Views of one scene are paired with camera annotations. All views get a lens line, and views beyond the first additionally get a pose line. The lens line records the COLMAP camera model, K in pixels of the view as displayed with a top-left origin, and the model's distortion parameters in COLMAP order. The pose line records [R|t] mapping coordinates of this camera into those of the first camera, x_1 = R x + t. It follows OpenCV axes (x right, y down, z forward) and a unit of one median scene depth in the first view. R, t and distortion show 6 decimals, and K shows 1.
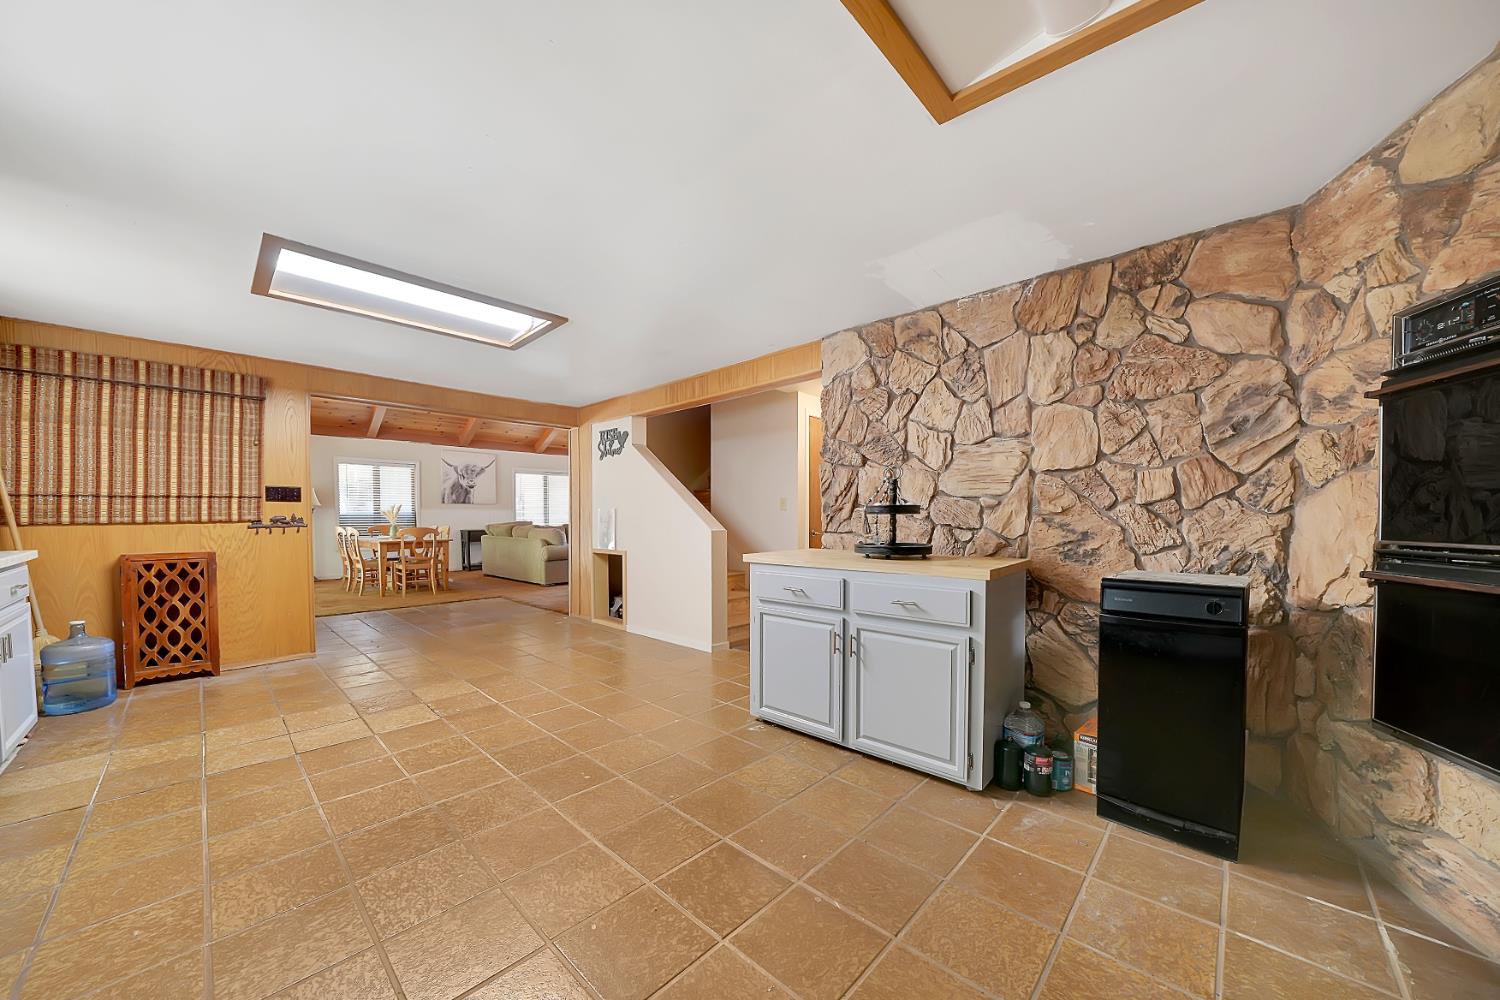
lens RADIAL K [[526.2, 0, 731.2], [0, 526.2, 524.1], [0, 0, 1]] dist [-0.016567, 0.000297]
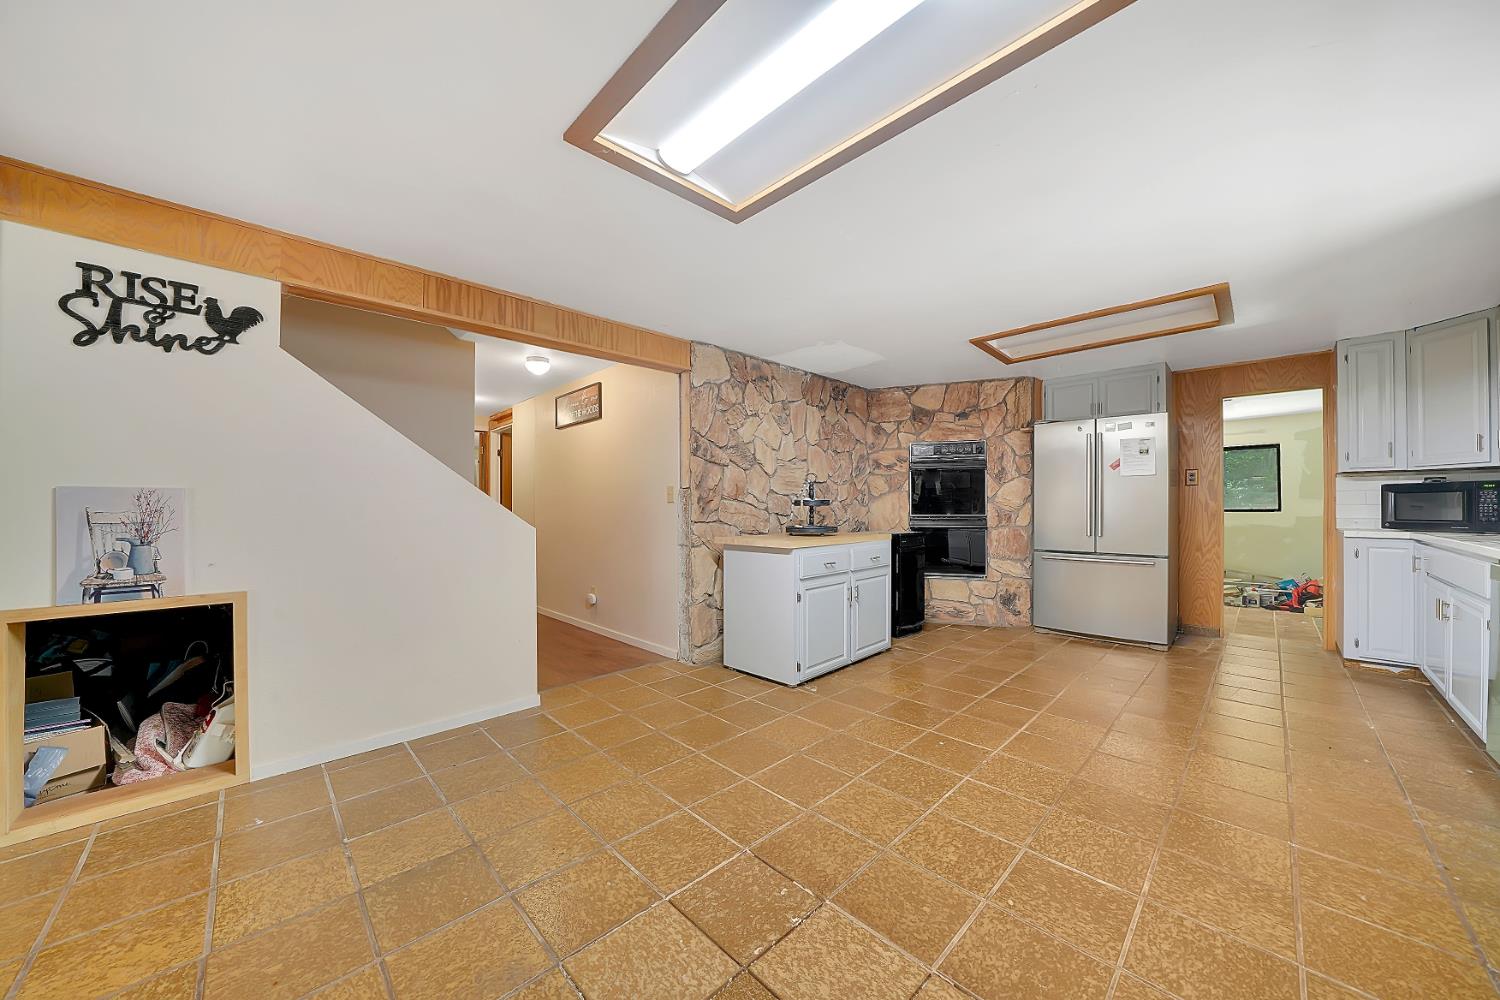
lens RADIAL K [[526.2, 0, 738.9], [0, 526.2, 502.8], [0, 0, 1]] dist [-0.016567, 0.000297]
pose [[0.028756, 0.008064, 0.999554, -1.211057], [0.018074, 0.999800, -0.008586, -0.019603], [-0.999423, 0.018313, 0.028604, 1.203081]]
